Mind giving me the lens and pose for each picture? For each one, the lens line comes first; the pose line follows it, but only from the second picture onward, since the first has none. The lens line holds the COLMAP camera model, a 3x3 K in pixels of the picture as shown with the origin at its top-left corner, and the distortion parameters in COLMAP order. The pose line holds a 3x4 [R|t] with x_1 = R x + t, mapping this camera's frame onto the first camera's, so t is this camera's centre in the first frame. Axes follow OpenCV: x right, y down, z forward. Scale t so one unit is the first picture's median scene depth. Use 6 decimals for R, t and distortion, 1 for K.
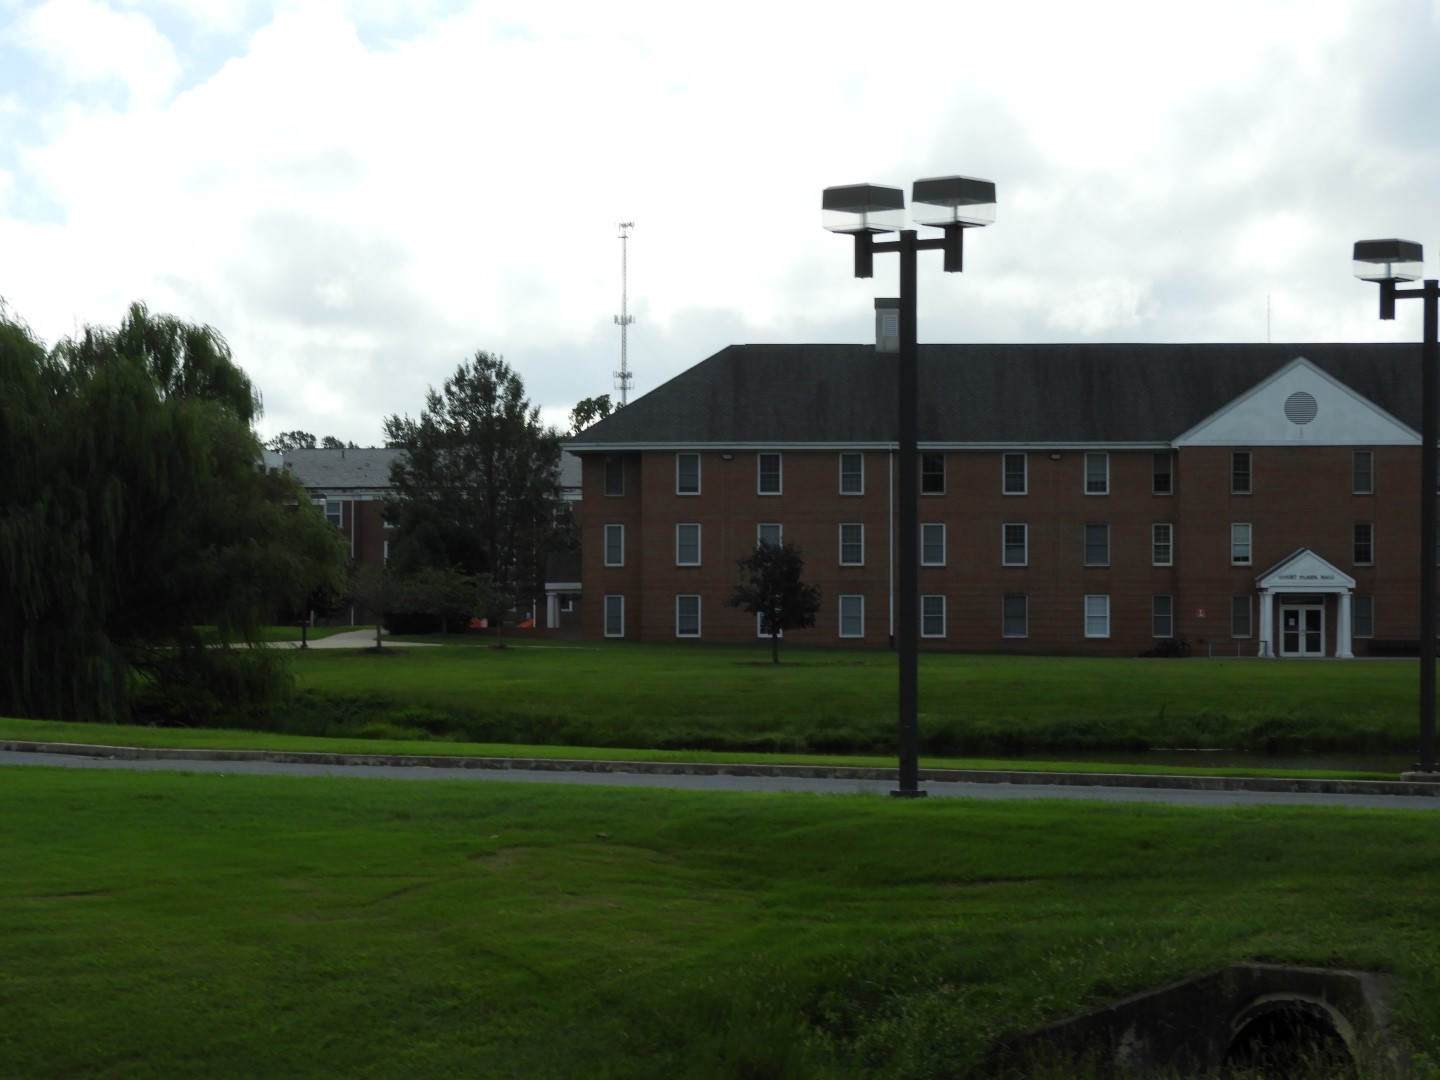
lens RADIAL K [[3995.8, 0, 720.0], [0, 3995.8, 540.0], [0, 0, 1]] dist [0.049154, -0.377077]
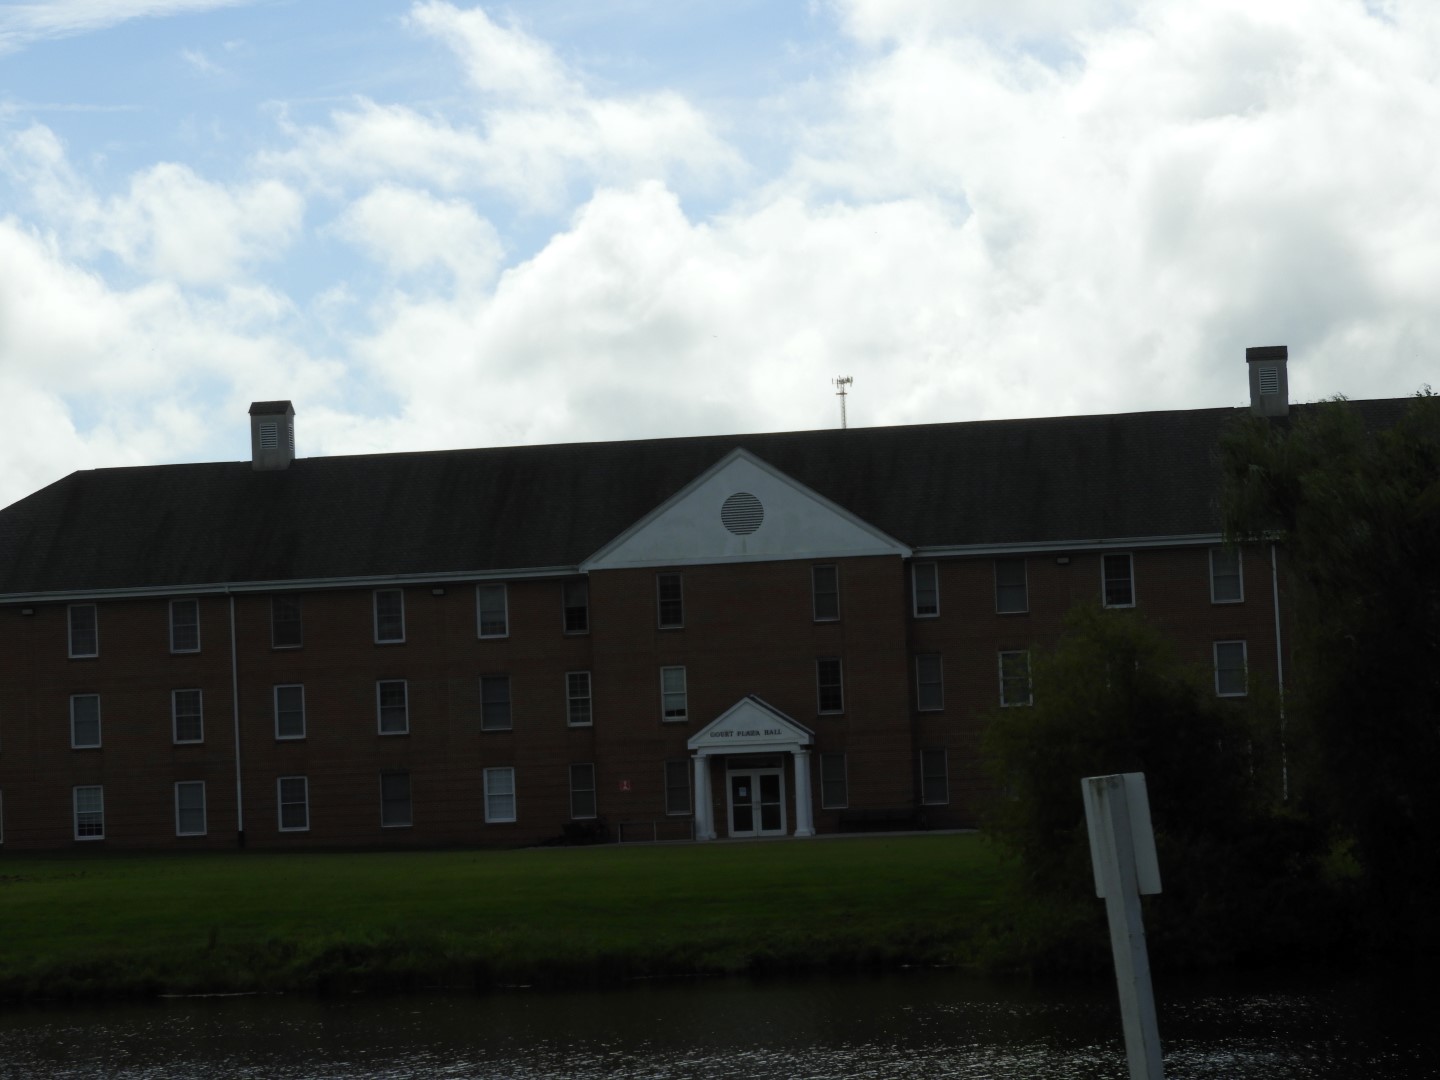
lens RADIAL K [[3995.8, 0, 720.0], [0, 3995.8, 540.0], [0, 0, 1]] dist [0.049154, -0.377077]
pose [[0.994361, -0.048633, -0.094238, 0.213270], [0.044704, 0.998058, -0.043371, 0.005283], [0.096164, 0.038914, 0.994605, 0.232638]]
